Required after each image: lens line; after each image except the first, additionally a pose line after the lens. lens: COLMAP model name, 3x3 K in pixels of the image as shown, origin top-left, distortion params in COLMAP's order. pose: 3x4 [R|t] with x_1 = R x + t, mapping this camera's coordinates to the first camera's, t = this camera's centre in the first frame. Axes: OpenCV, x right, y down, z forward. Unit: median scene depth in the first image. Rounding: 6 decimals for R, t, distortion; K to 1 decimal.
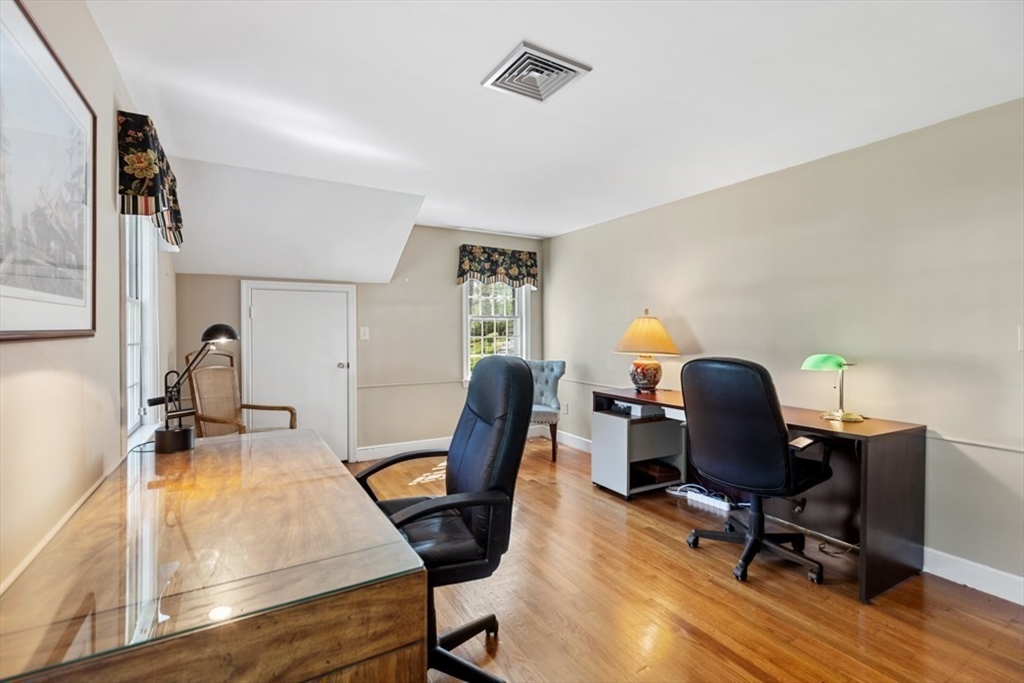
lens RADIAL K [[467.8, 0, 508.6], [0, 467.8, 334.7], [0, 0, 1]] dist [0.007275, -0.001368]
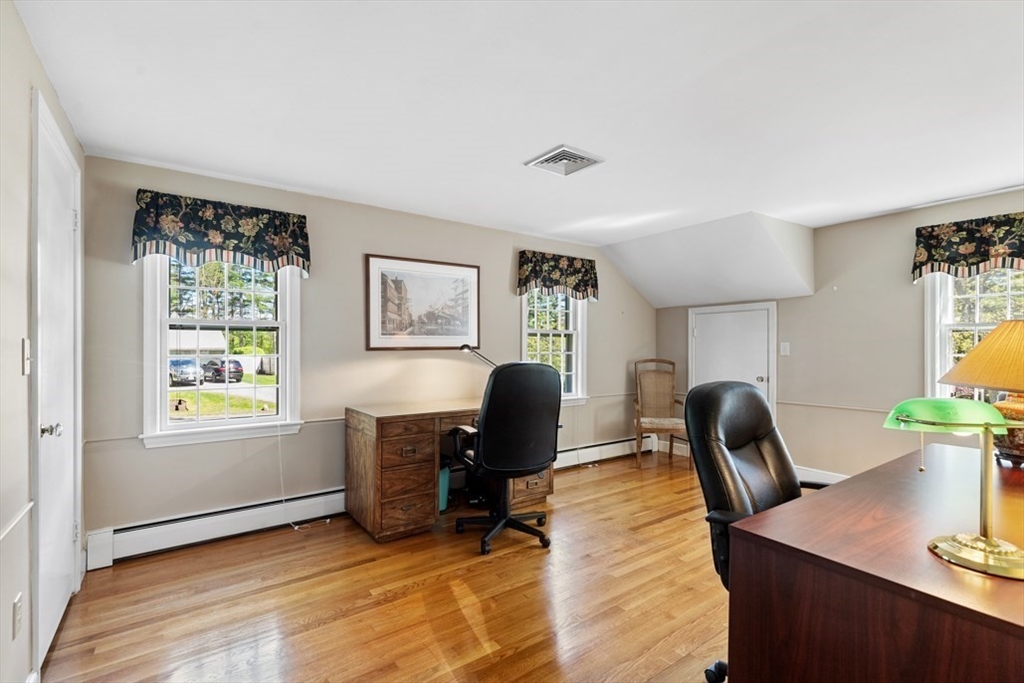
lens RADIAL K [[467.8, 0, 501.6], [0, 467.8, 344.1], [0, 0, 1]] dist [0.007275, -0.001368]
pose [[0.079202, -0.006226, -0.996839, 0.581359], [-0.008968, 0.999936, -0.006958, -0.000561], [0.996818, 0.009491, 0.079141, 0.292782]]
